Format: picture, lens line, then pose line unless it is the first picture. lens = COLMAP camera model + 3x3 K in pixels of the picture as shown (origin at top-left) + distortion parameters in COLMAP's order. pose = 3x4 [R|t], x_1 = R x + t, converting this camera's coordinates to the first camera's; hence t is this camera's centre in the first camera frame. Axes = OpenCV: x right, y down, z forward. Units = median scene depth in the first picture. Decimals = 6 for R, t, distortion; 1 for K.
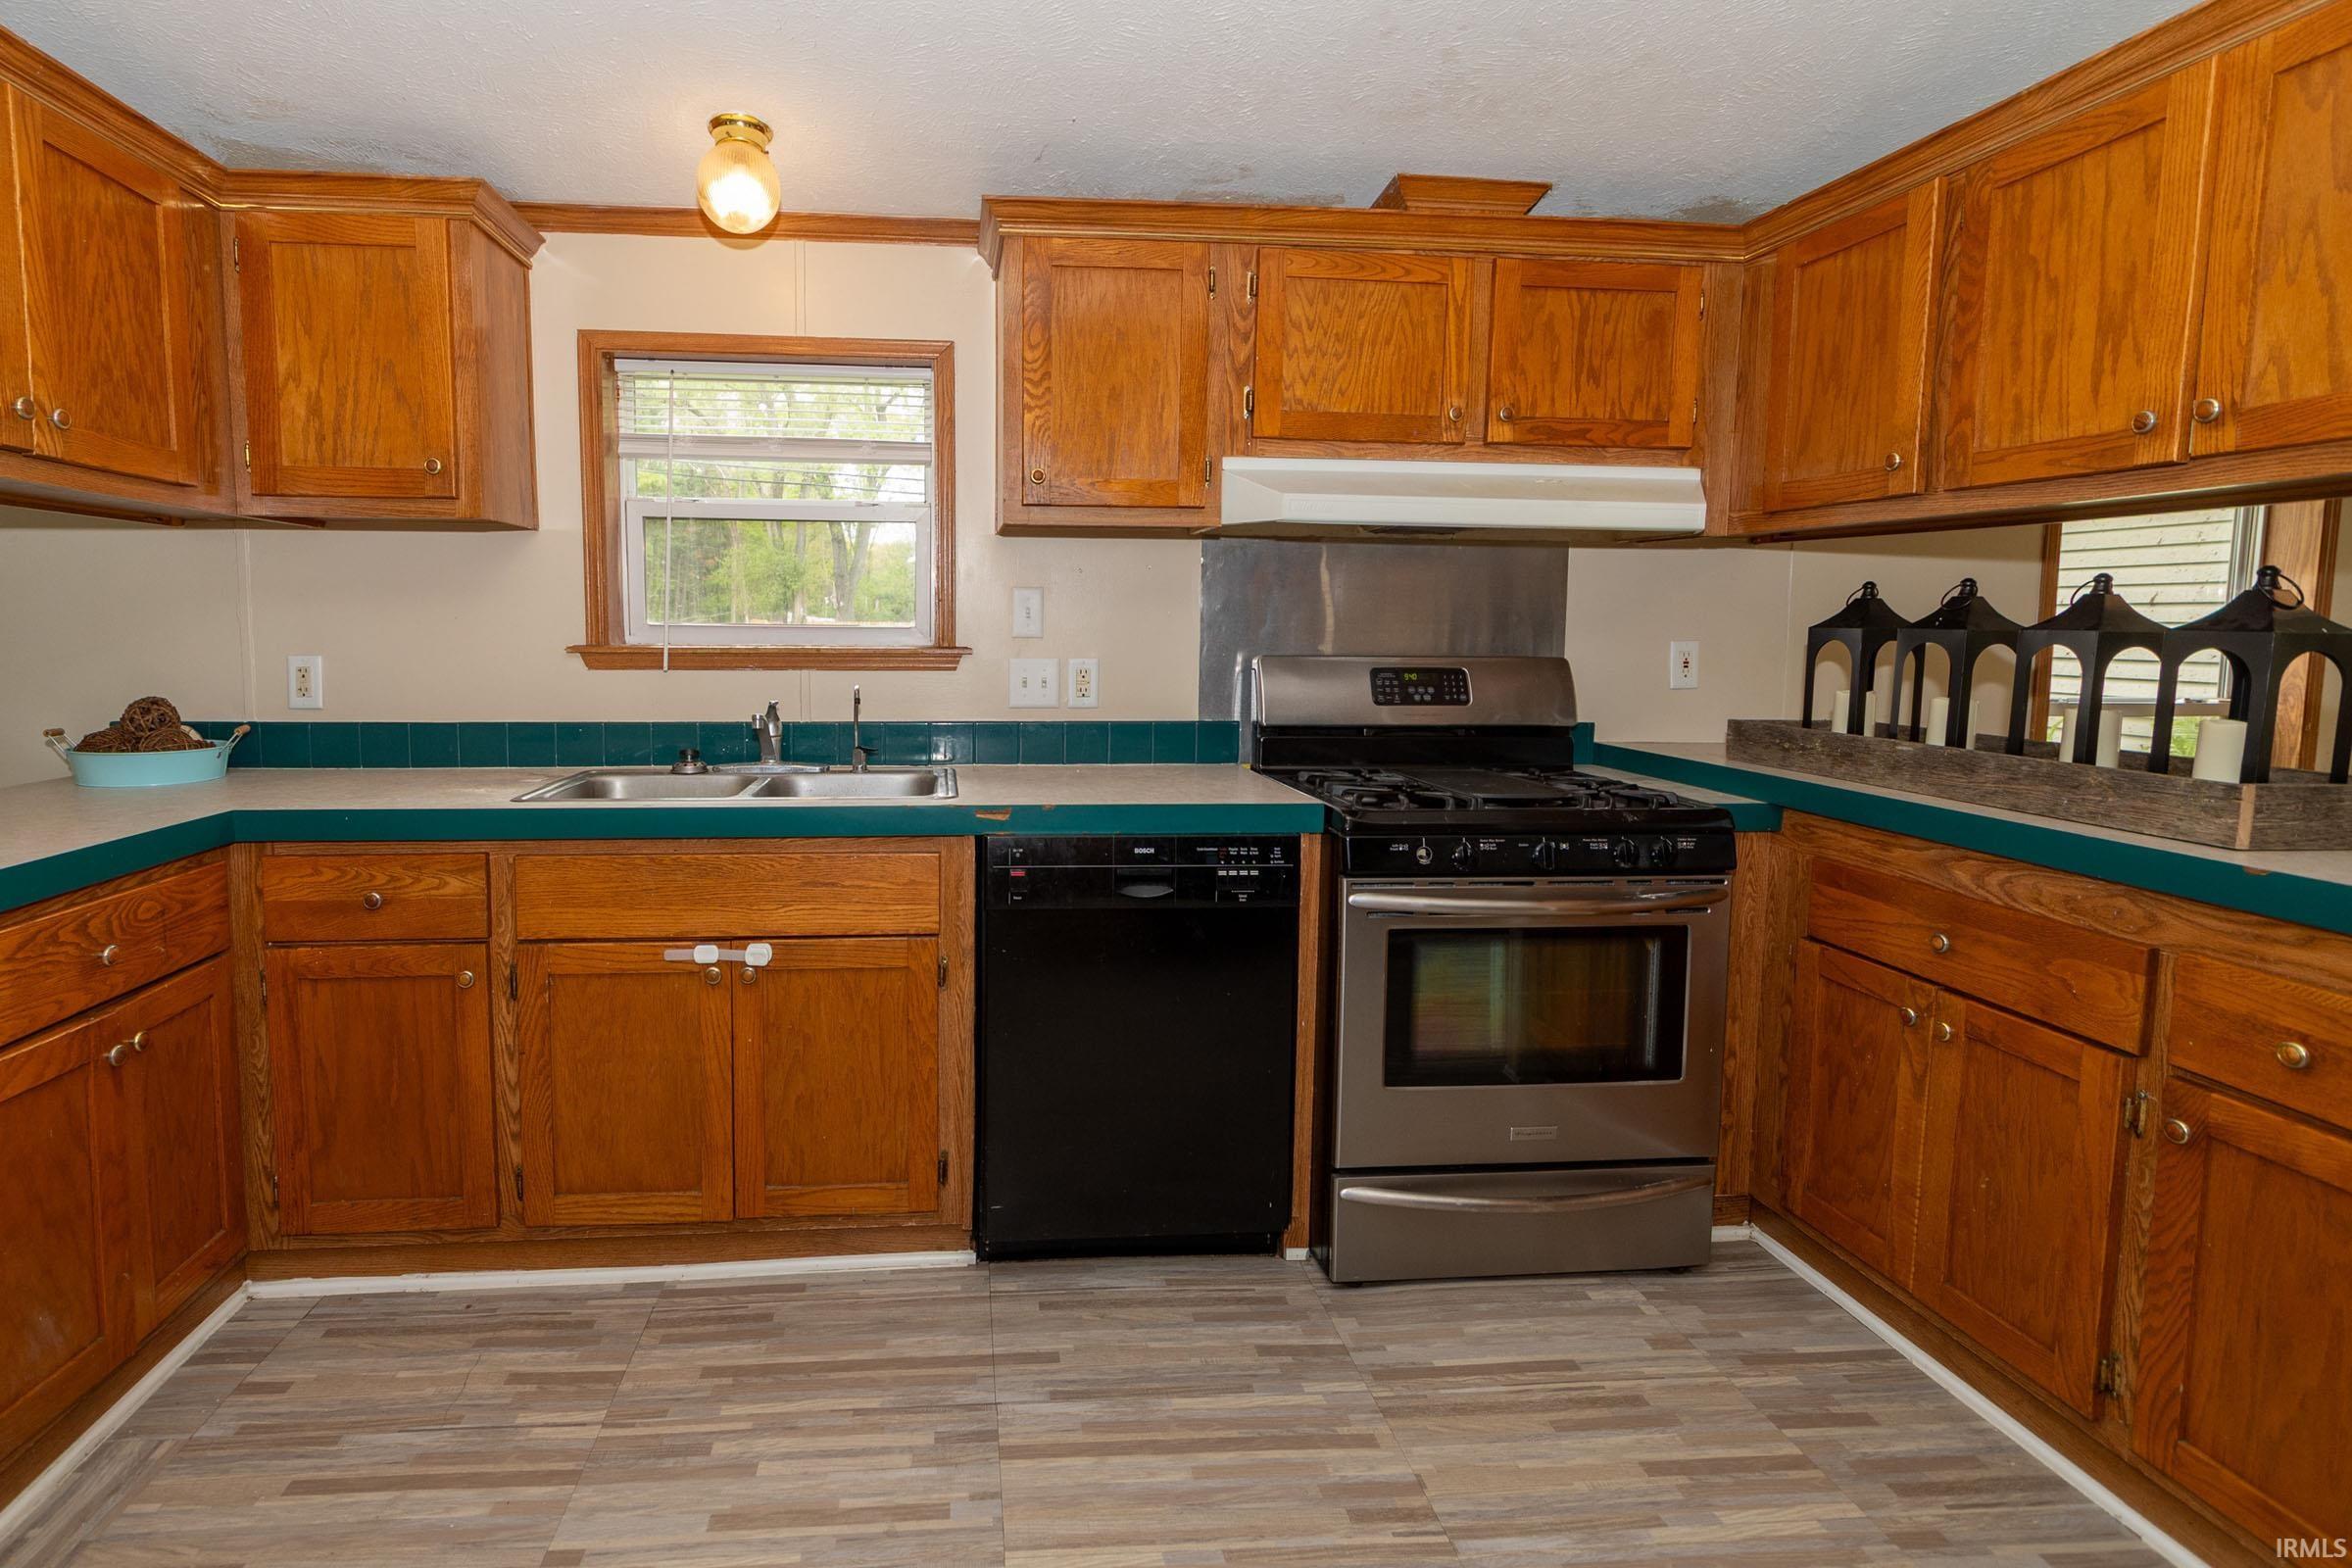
lens RADIAL K [[1150.1, 0, 1046.2], [0, 1150.1, 719.7], [0, 0, 1]] dist [0.001856, -0.001200]
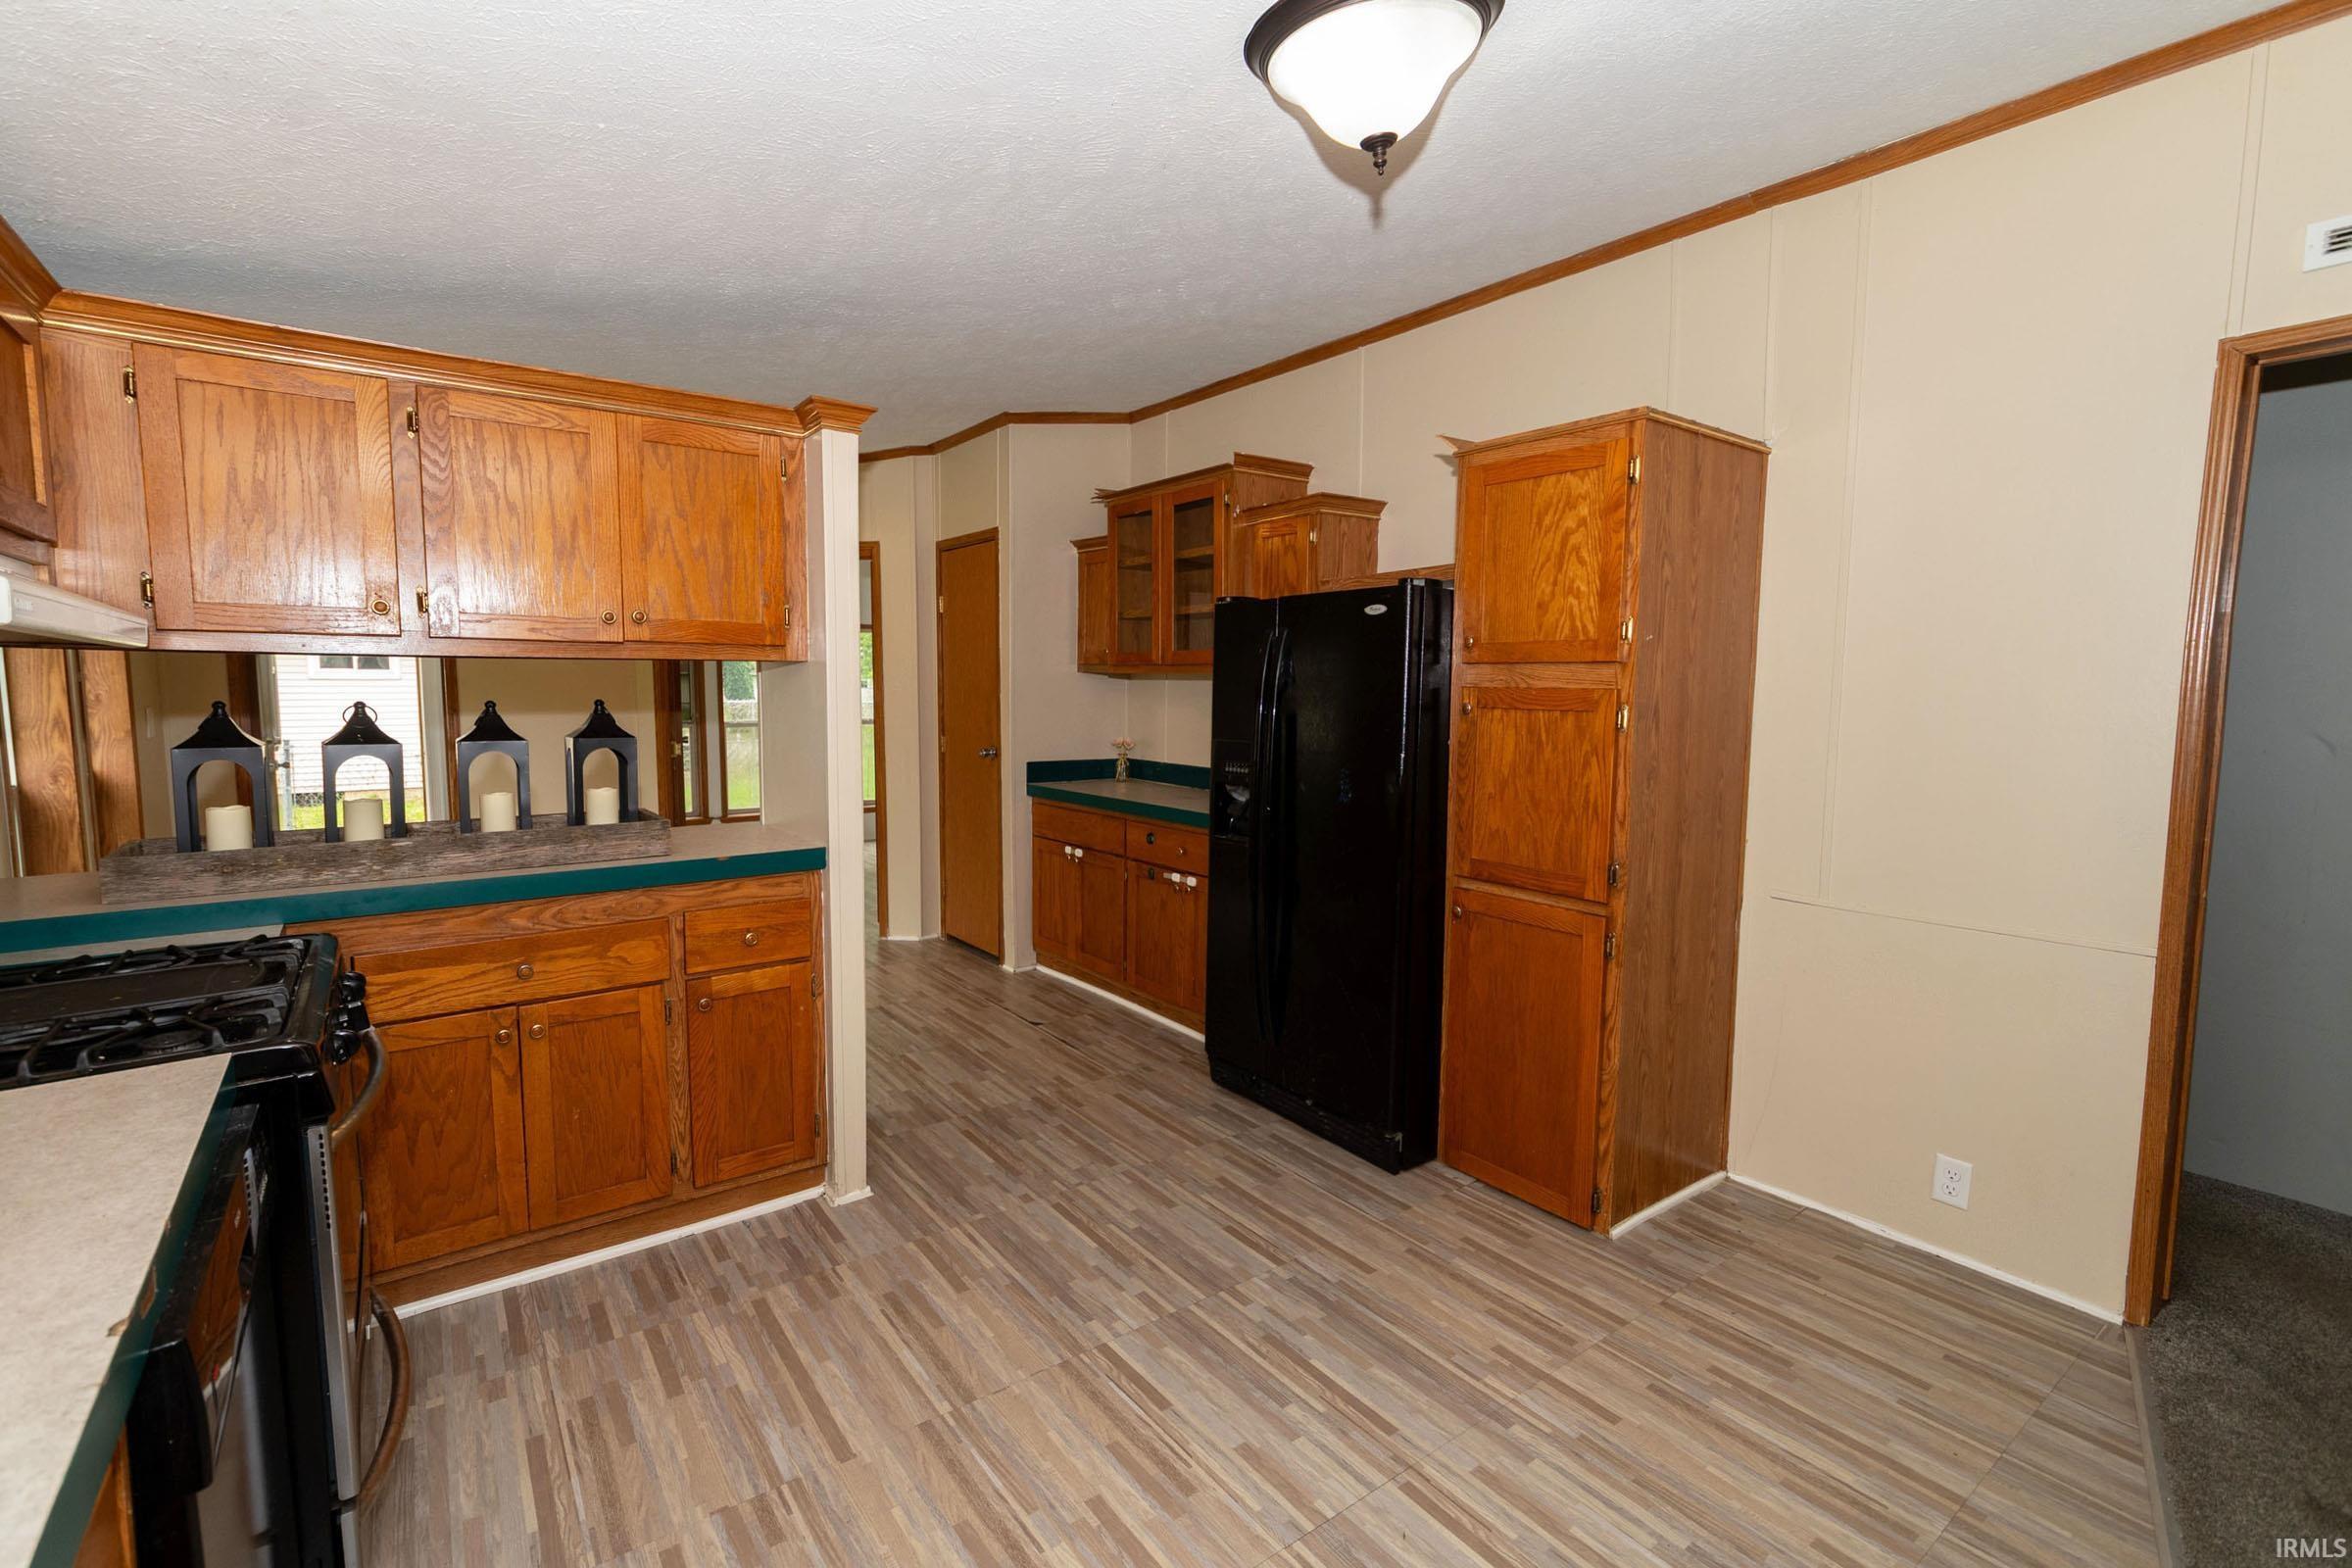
lens RADIAL K [[1033.1, 0, 1142.4], [0, 1033.1, 773.0], [0, 0, 1]] dist [0.000958, 0.000080]
pose [[-0.515476, -0.088514, 0.852320, -0.569161], [0.065619, 0.987653, 0.142254, -0.150105], [-0.854388, 0.129257, -0.503303, 0.852312]]
